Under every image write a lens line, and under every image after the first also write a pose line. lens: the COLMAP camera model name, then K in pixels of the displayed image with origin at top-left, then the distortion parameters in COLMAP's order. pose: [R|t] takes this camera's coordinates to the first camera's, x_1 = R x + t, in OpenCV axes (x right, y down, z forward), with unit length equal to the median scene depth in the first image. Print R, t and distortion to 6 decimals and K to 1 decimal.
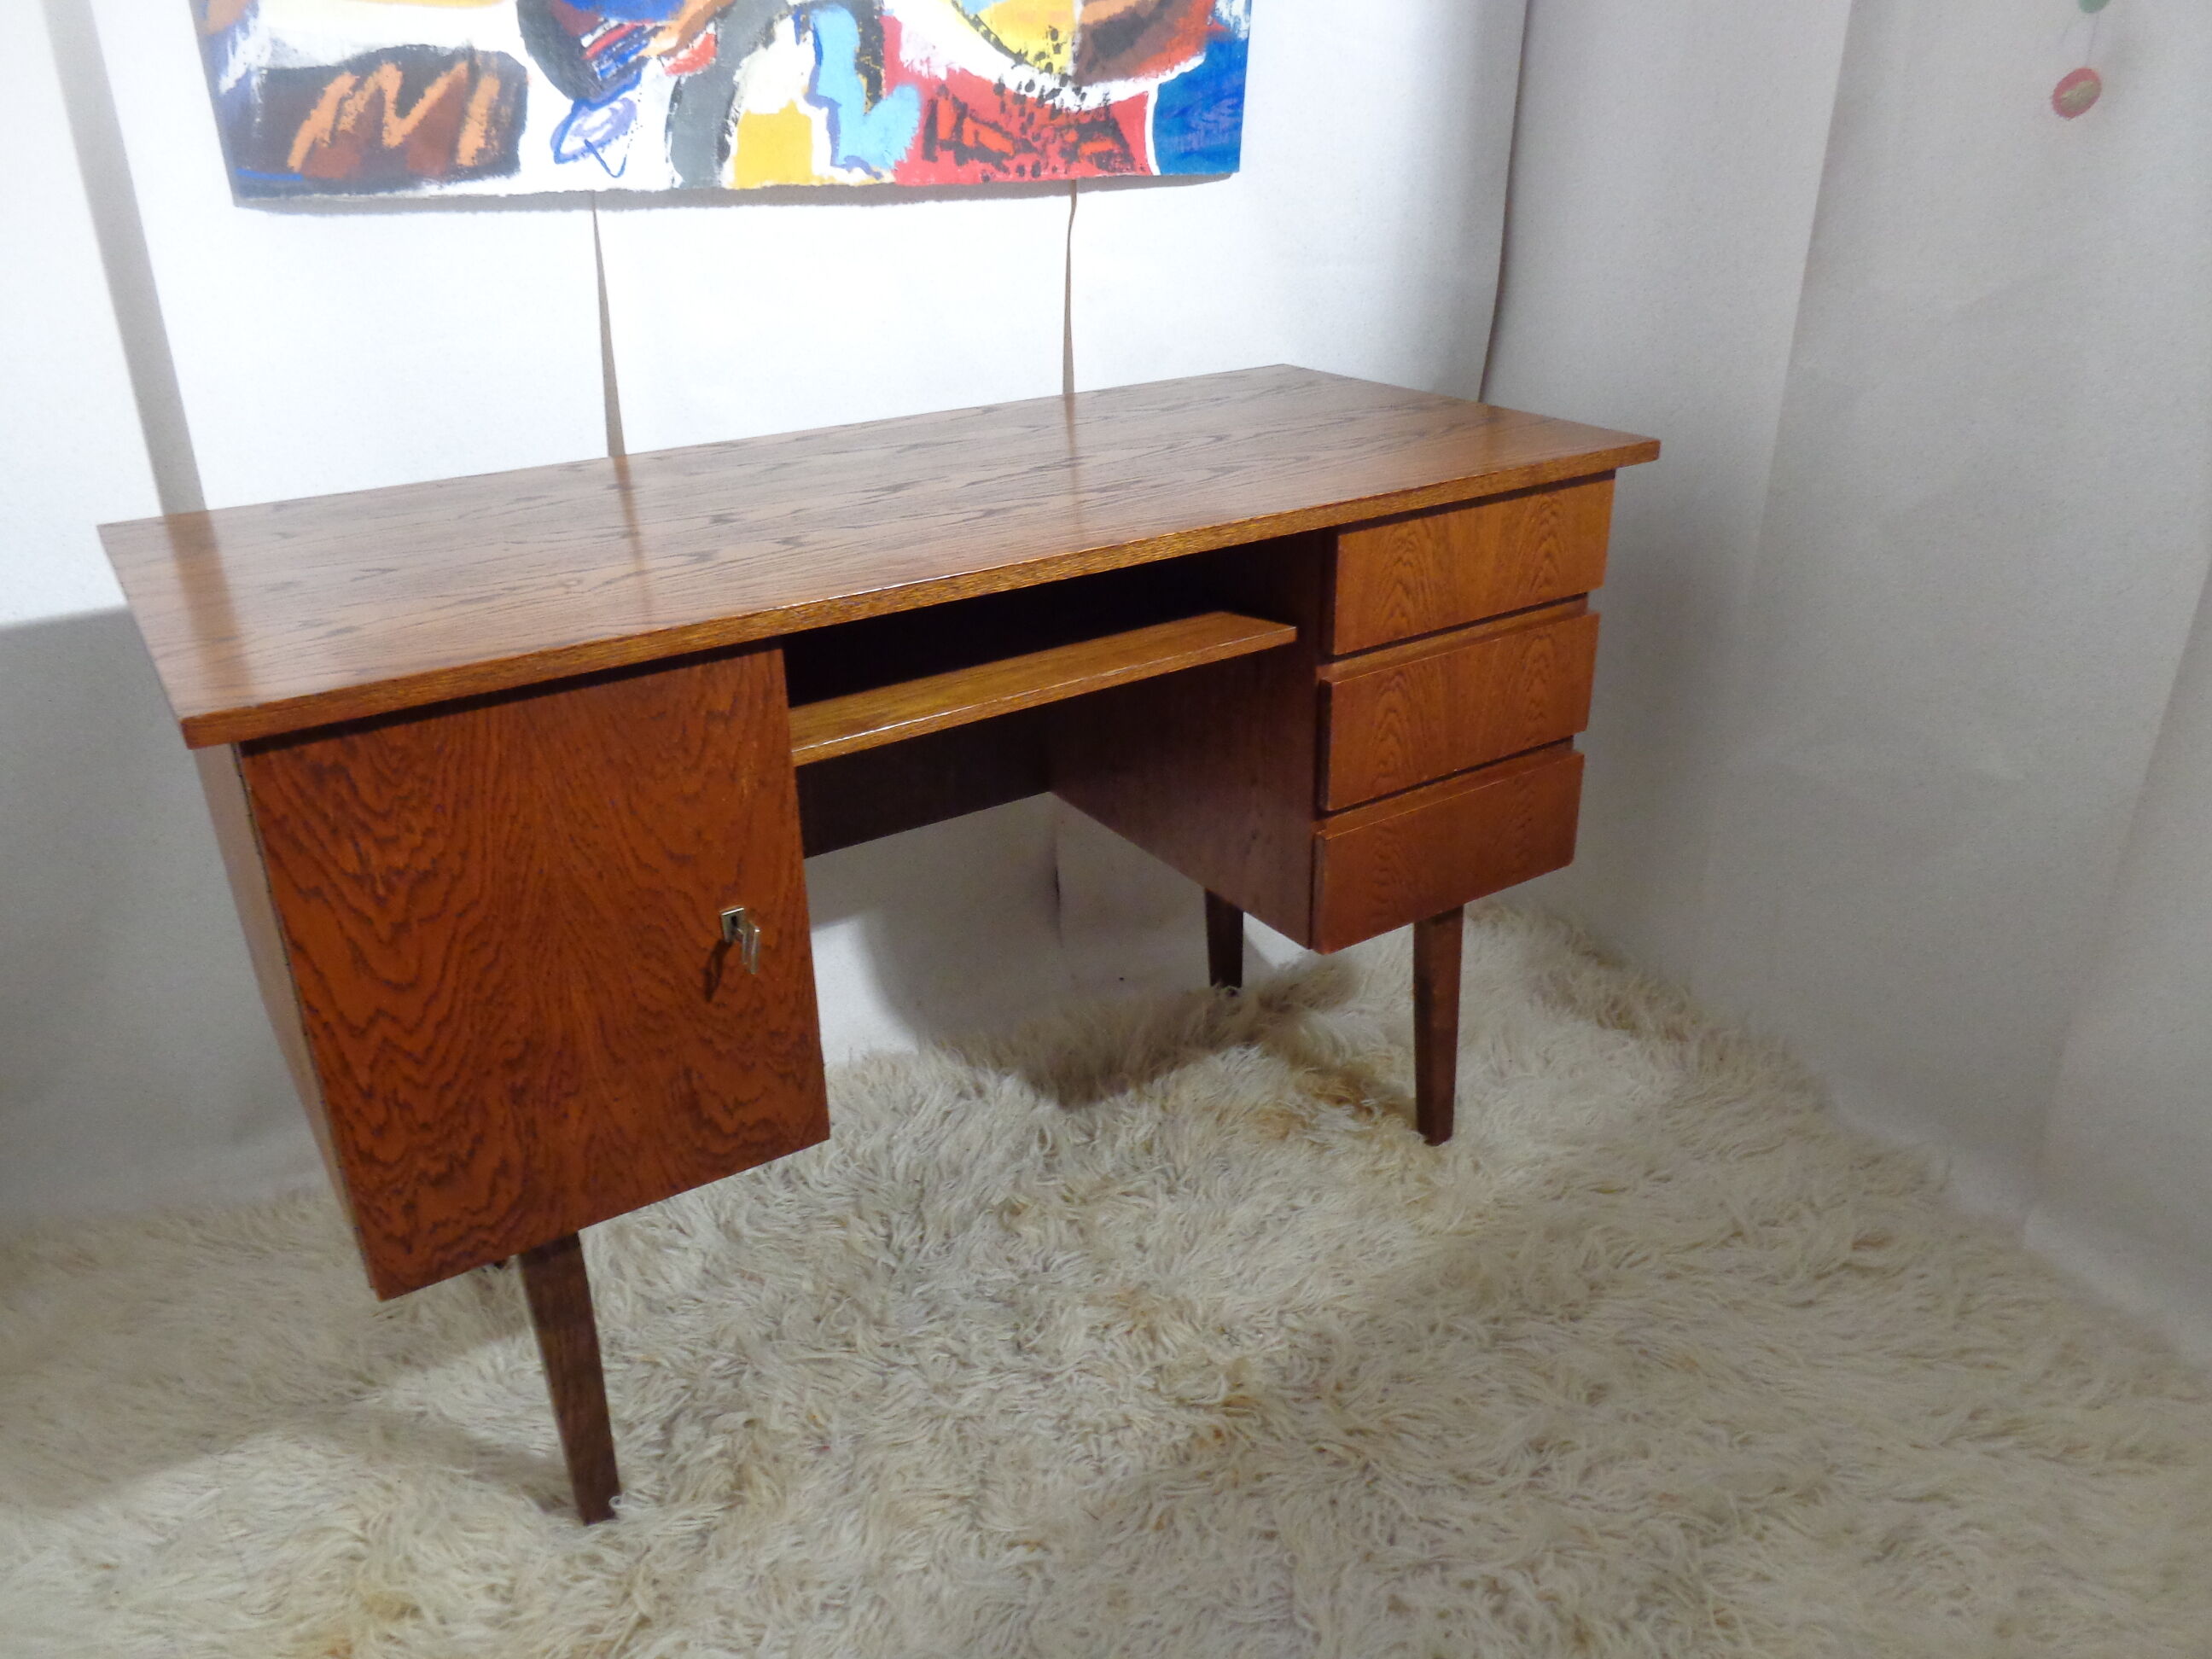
lens RADIAL K [[1663.6, 0, 1100.2], [0, 1663.6, 821.2], [0, 0, 1]] dist [0.000734, 0.002693]
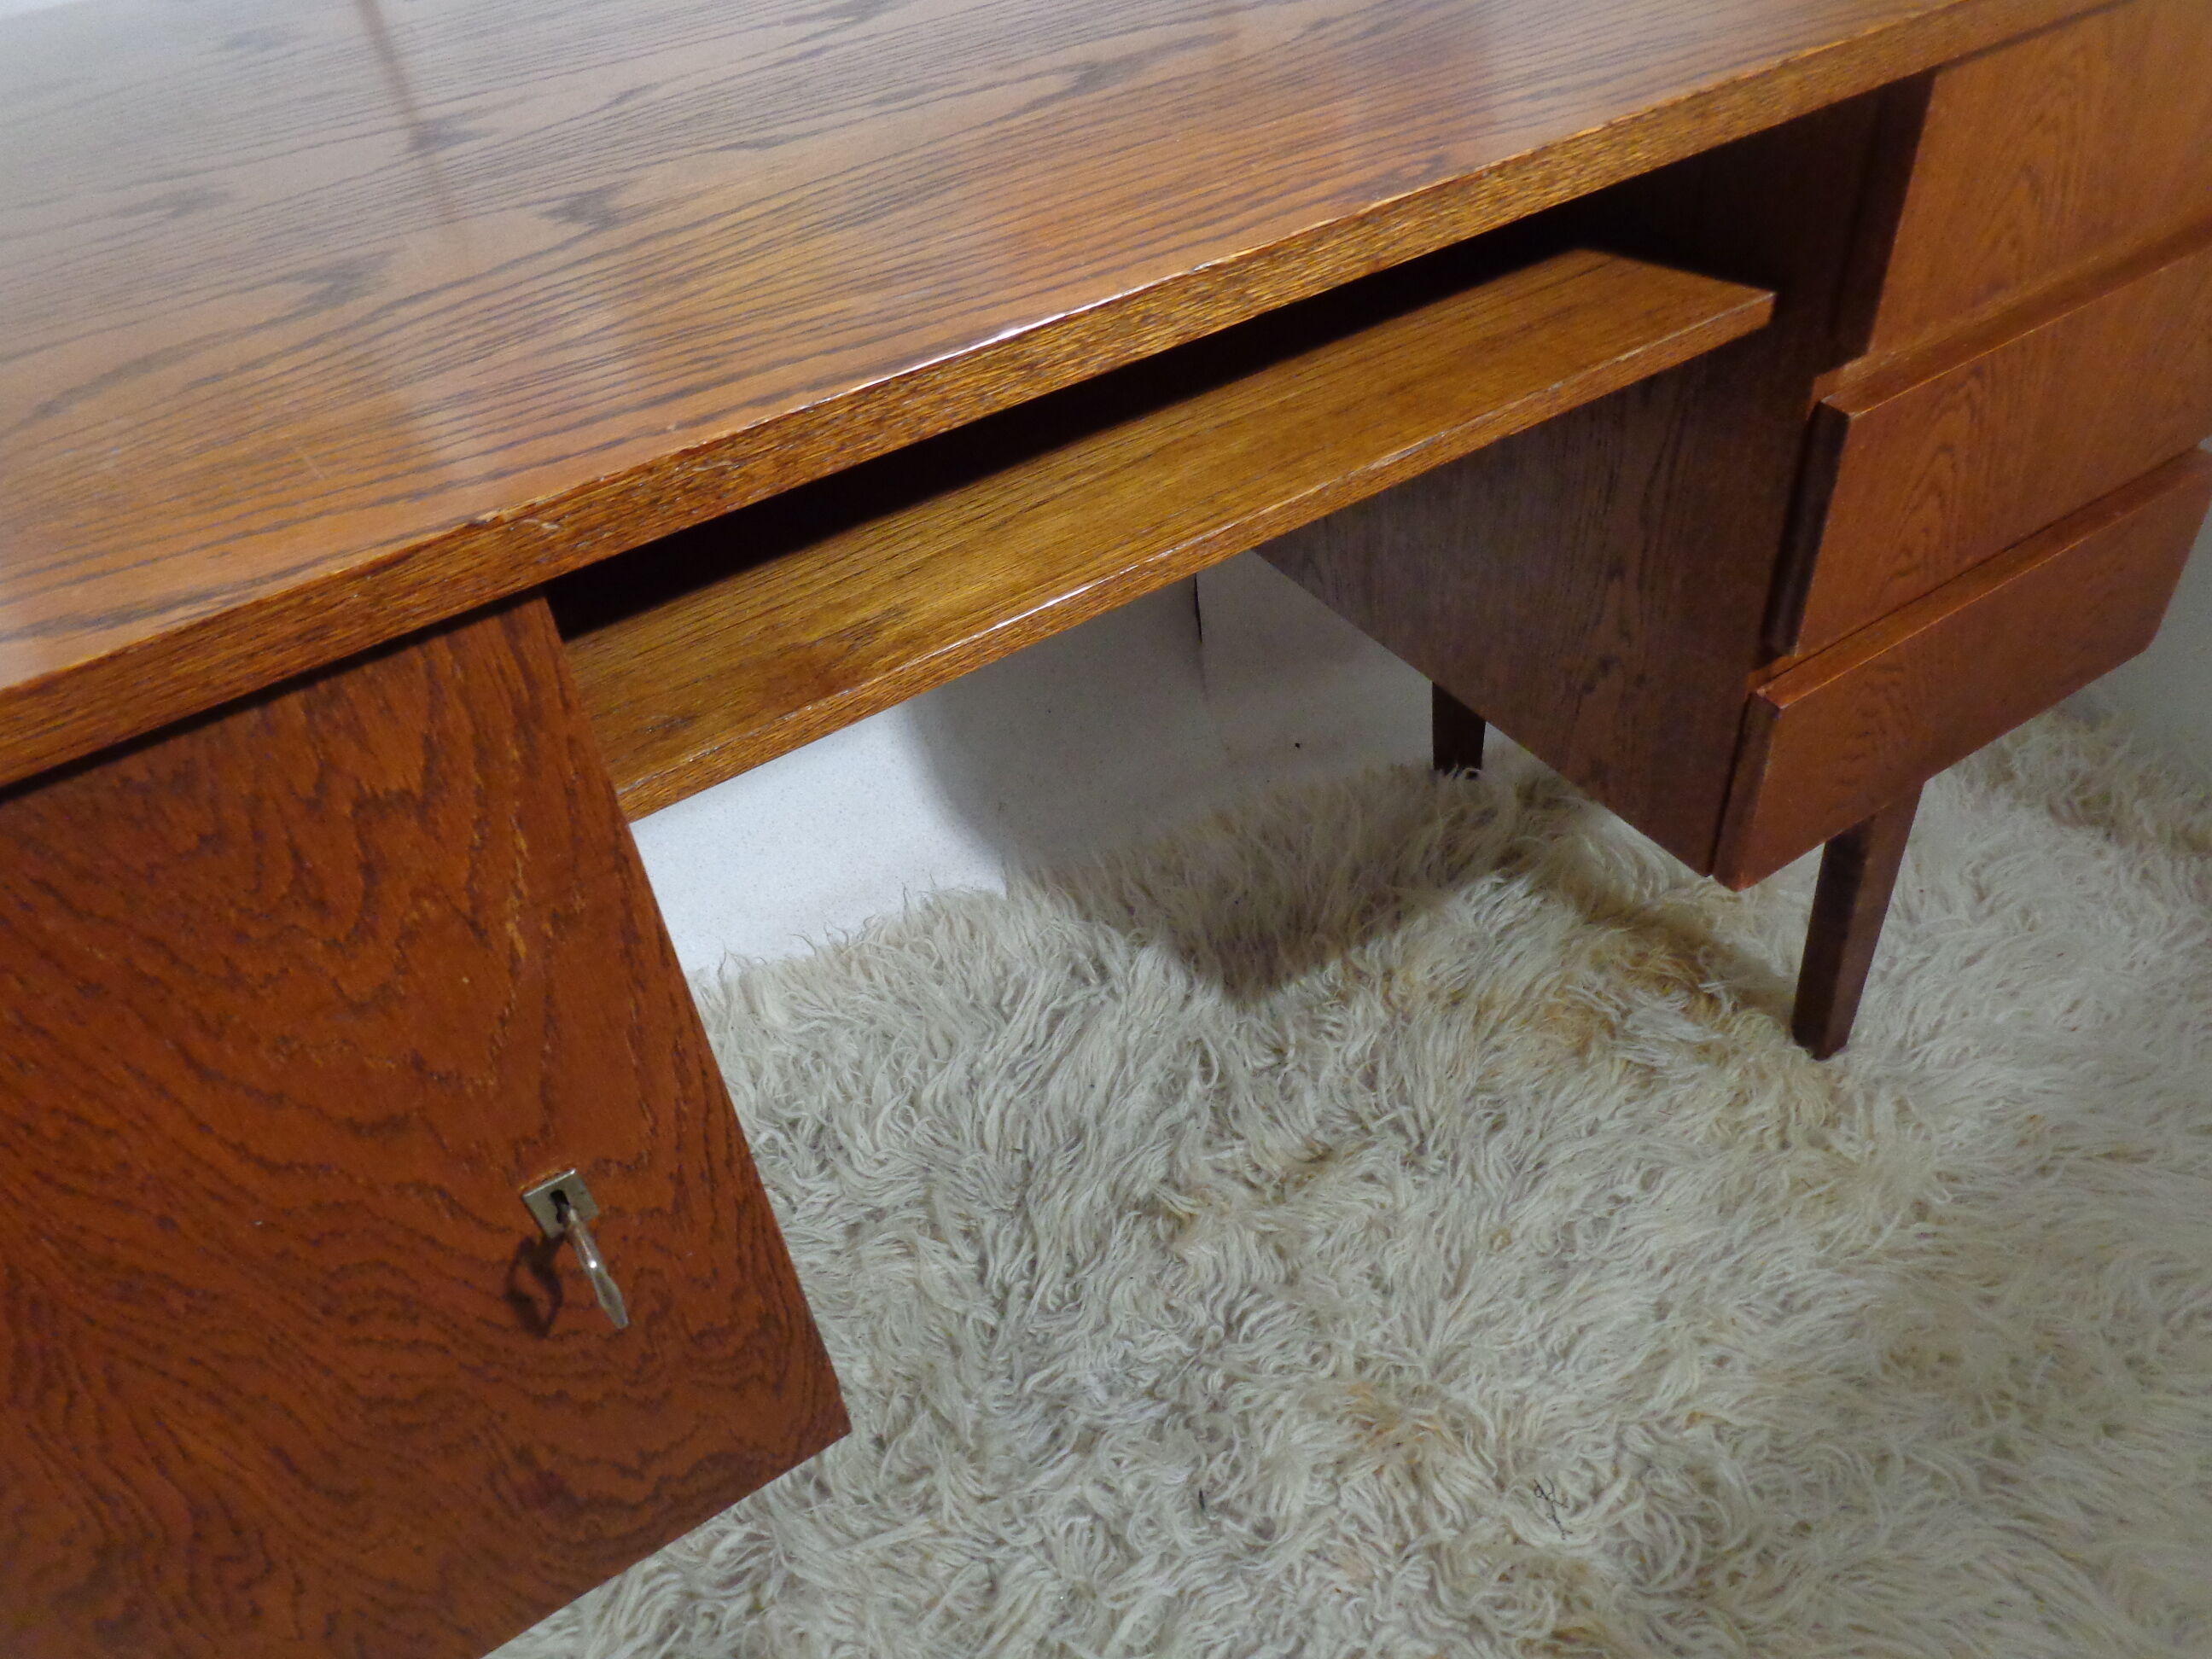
lens RADIAL K [[1663.6, 0, 1110.6], [0, 1663.6, 829.3], [0, 0, 1]] dist [0.000734, 0.002693]
pose [[0.998046, -0.036521, -0.050703, -0.043164], [0.050425, 0.949935, 0.308352, -0.120758], [0.036903, -0.310306, 0.949920, 0.497147]]
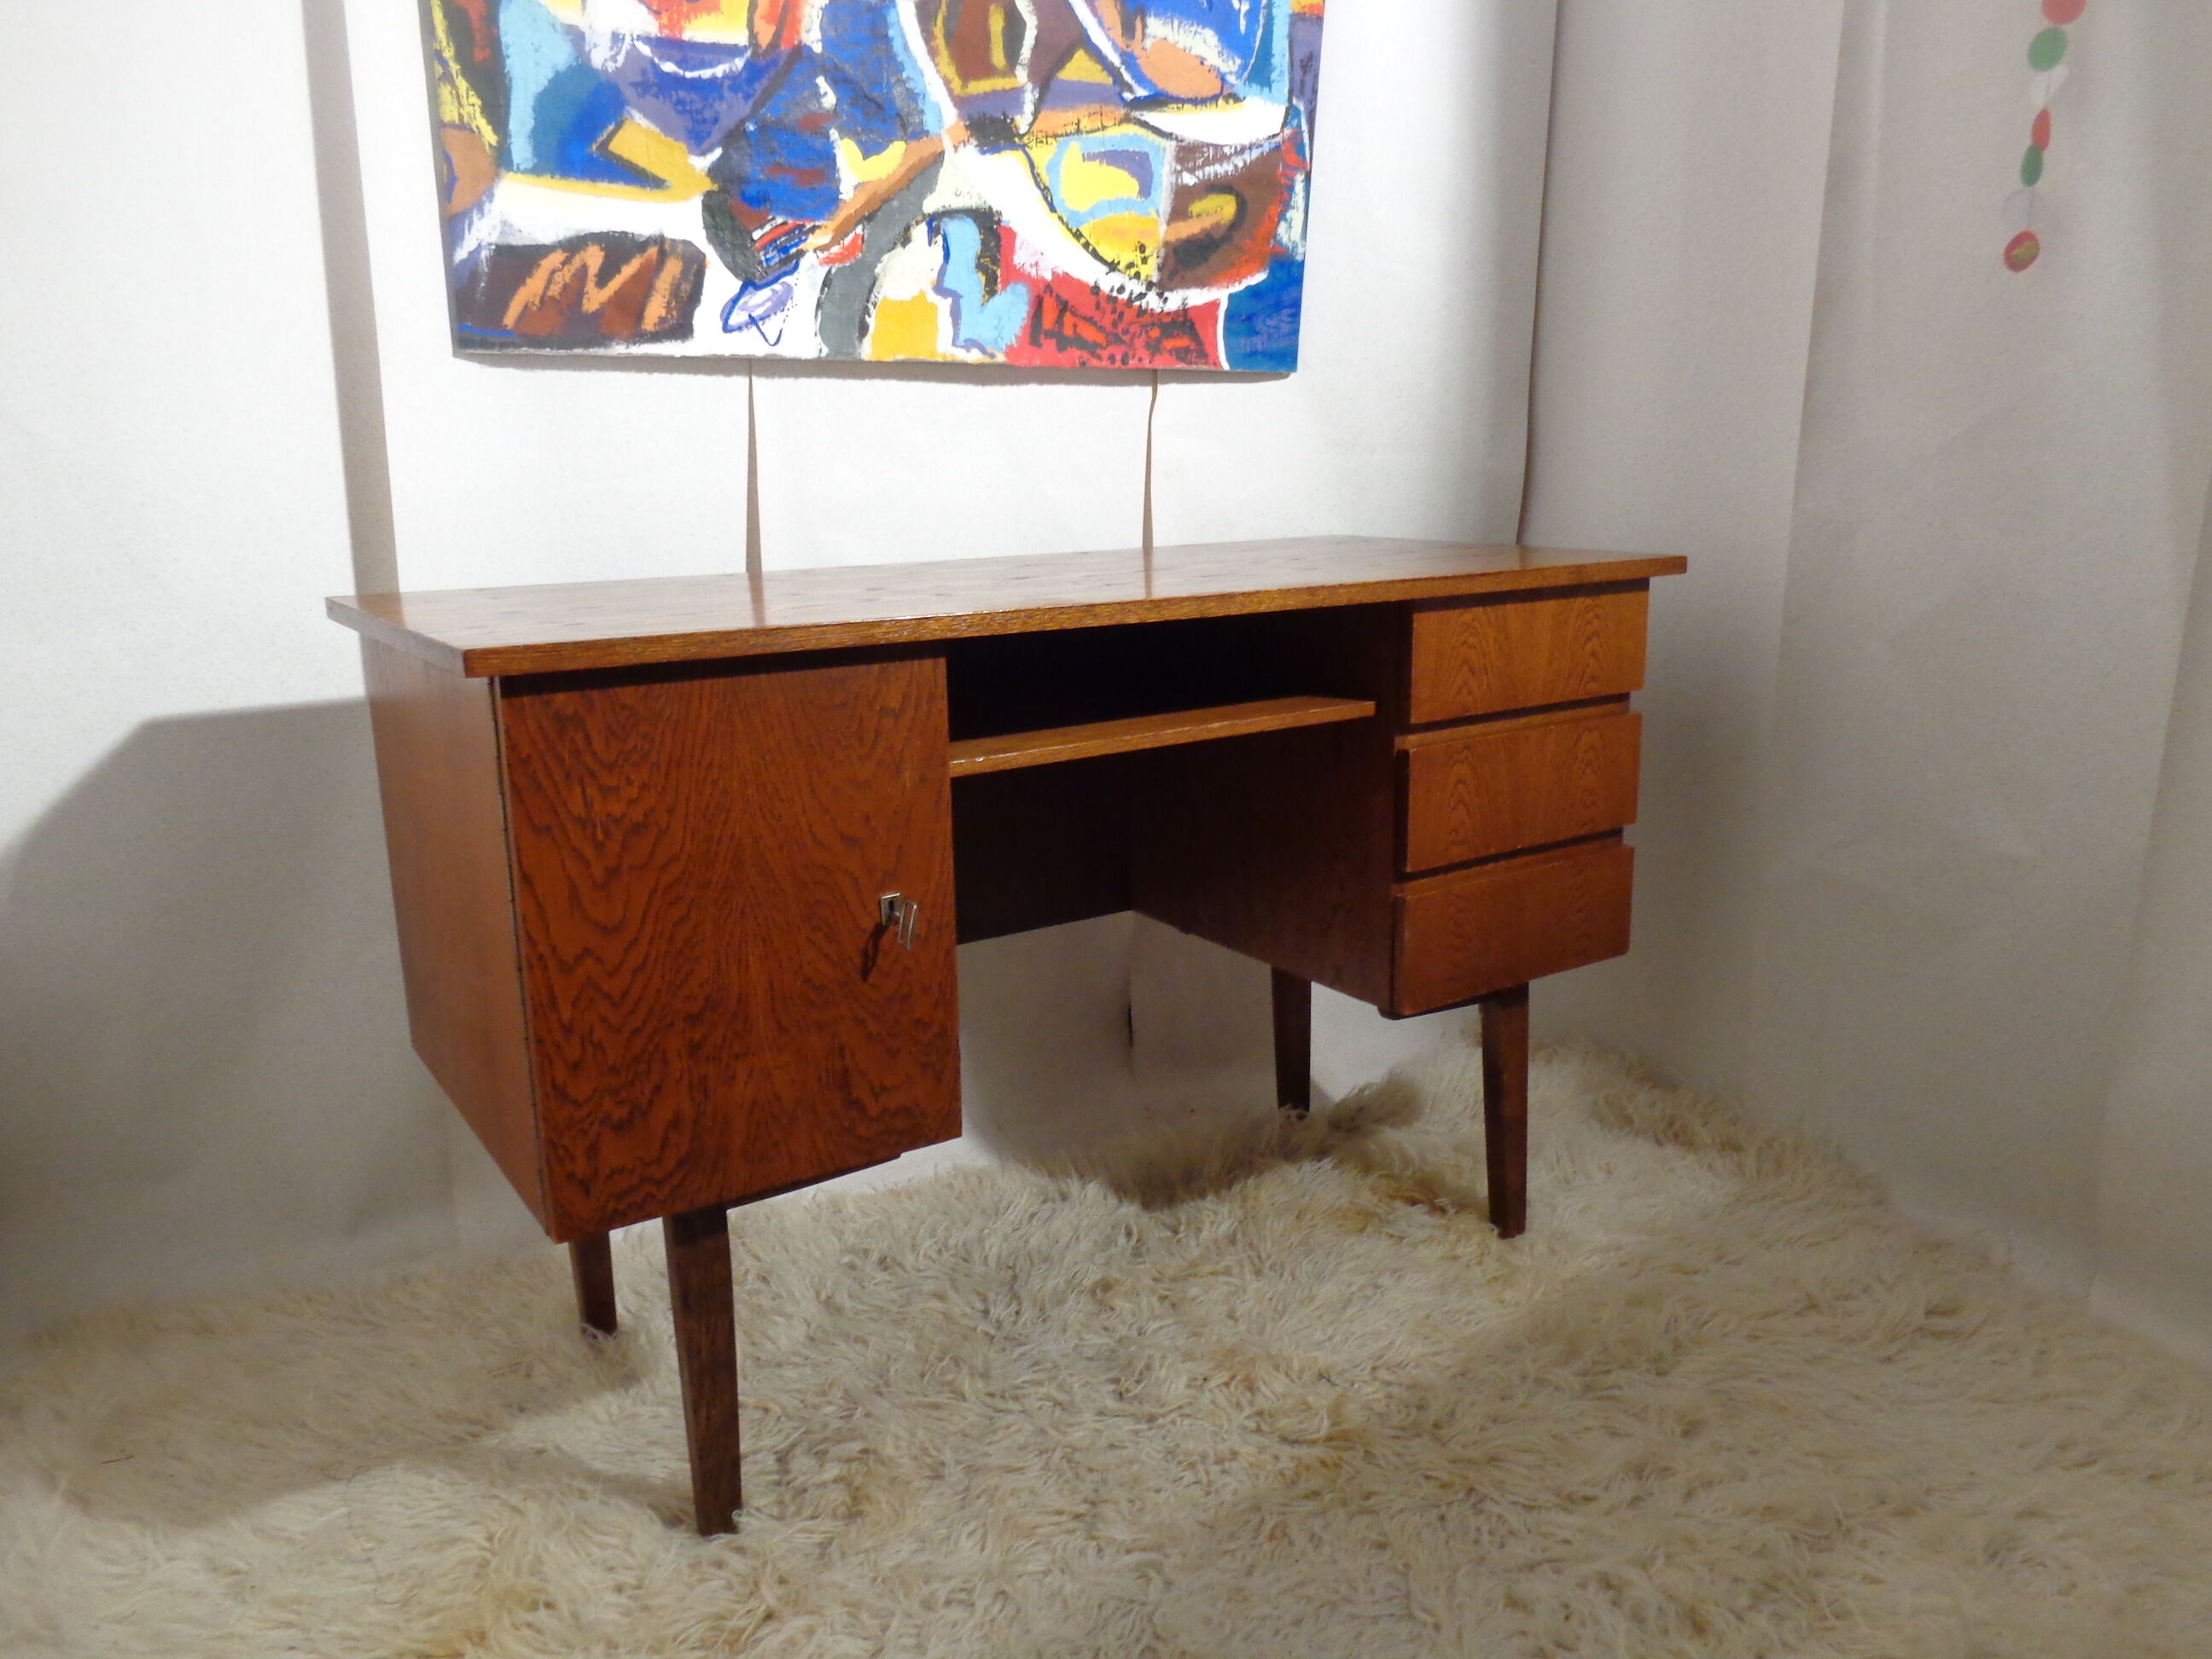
lens RADIAL K [[1663.6, 0, 1100.8], [0, 1663.6, 817.7], [0, 0, 1]] dist [0.000734, 0.002693]
pose [[0.999997, 0.002040, -0.001136, -0.062356], [-0.002227, 0.979685, -0.200532, 0.177121], [0.000704, 0.200534, 0.979686, -0.077280]]
